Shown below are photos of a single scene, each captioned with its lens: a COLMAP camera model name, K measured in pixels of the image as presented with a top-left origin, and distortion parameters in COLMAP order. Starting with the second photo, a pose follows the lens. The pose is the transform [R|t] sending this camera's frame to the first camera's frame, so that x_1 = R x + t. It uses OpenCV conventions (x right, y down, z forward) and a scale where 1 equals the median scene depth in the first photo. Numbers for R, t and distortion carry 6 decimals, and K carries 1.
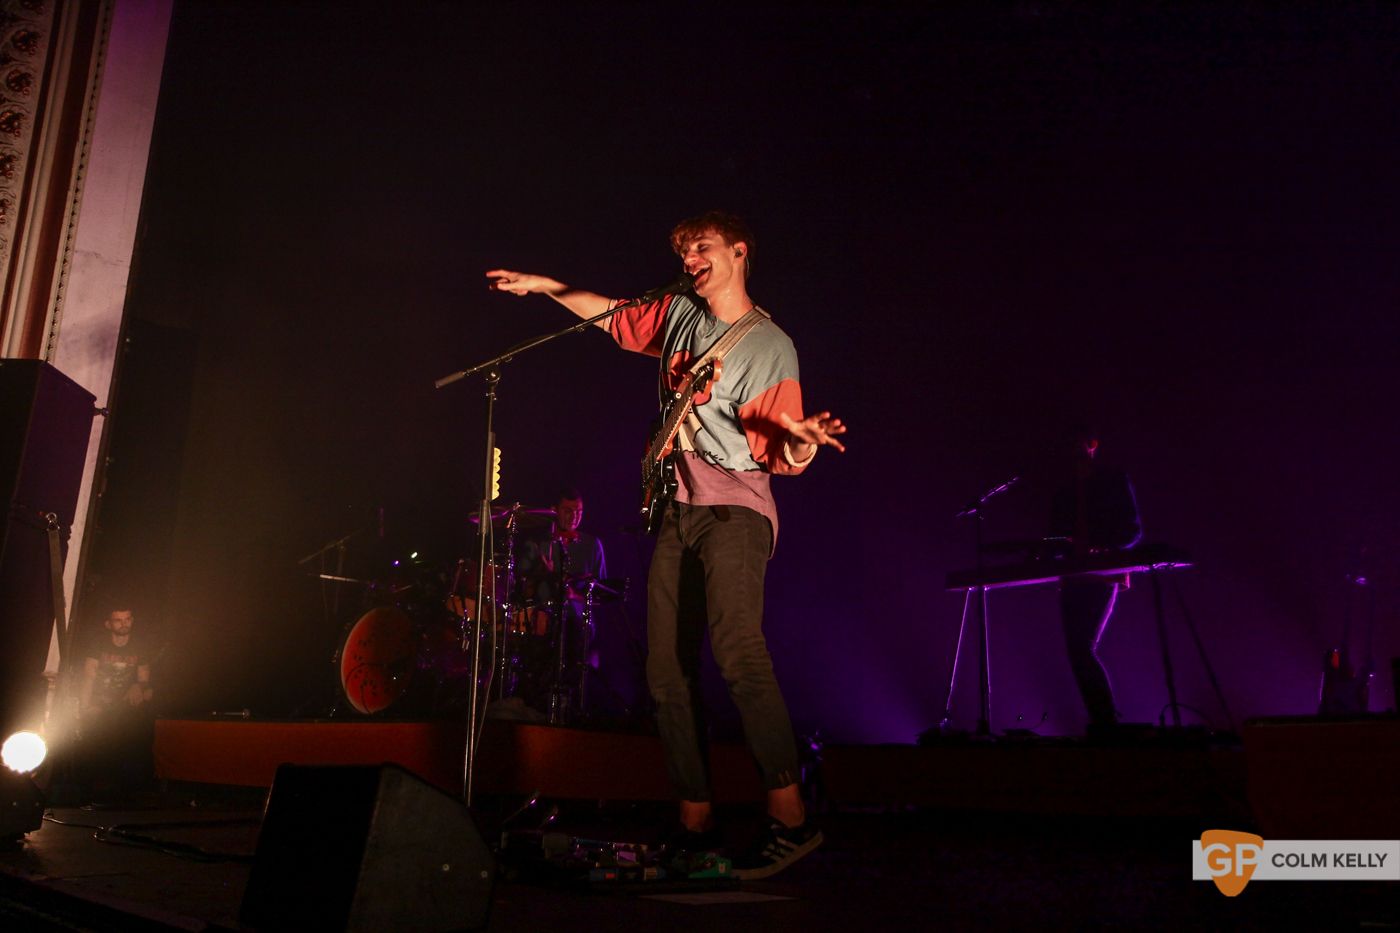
lens RADIAL K [[1372.1, 0, 725.8], [0, 1372.1, 468.3], [0, 0, 1]] dist [-0.058692, 0.169124]
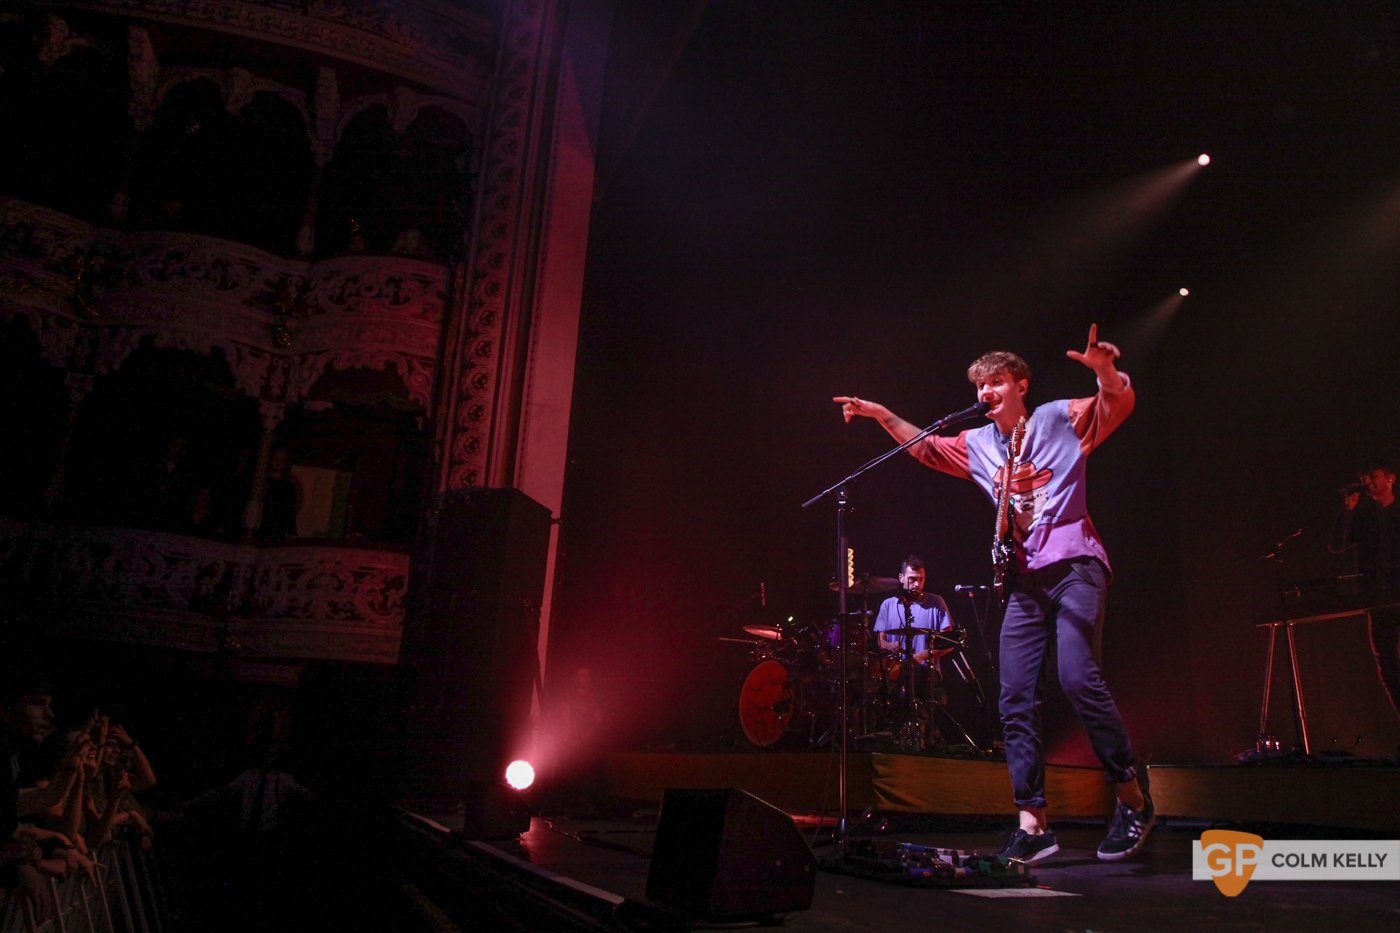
lens RADIAL K [[1138.3, 0, 700.0], [0, 1138.3, 466.5], [0, 0, 1]] dist [-0.096767, 0.114563]
pose [[0.950899, -0.081893, -0.298471, 0.017818], [0.063216, 0.995420, -0.071719, -0.006710], [0.302977, 0.049330, 0.951720, -0.028920]]
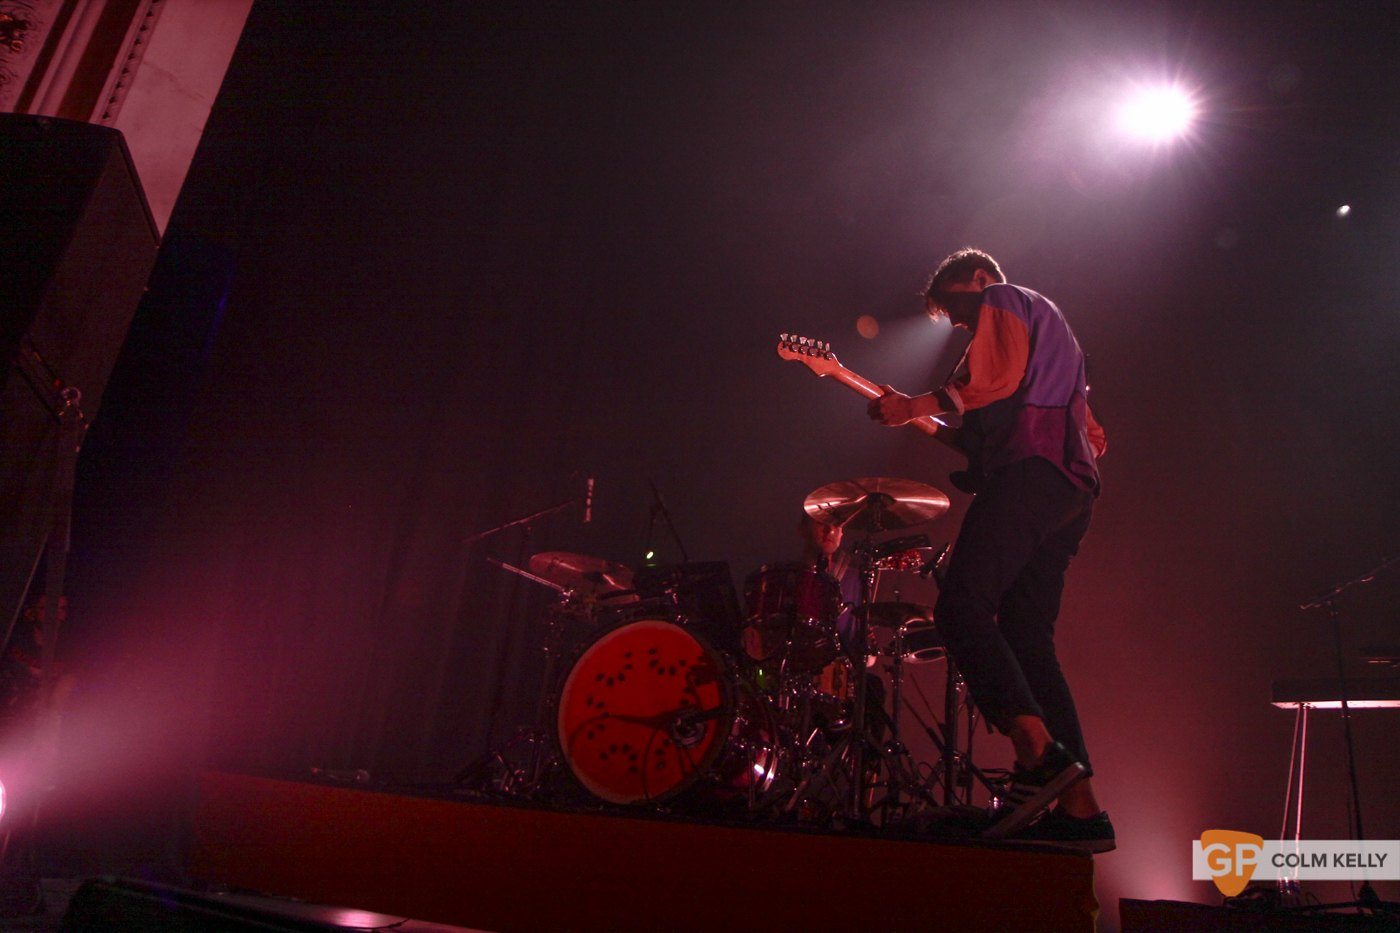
lens RADIAL K [[1138.3, 0, 700.0], [0, 1138.3, 466.5], [0, 0, 1]] dist [-0.096767, 0.114563]
pose [[0.978636, 0.138845, 0.151638, -0.304996], [-0.118027, 0.983288, -0.138616, 0.099086], [-0.168350, 0.117757, 0.978668, 0.505791]]
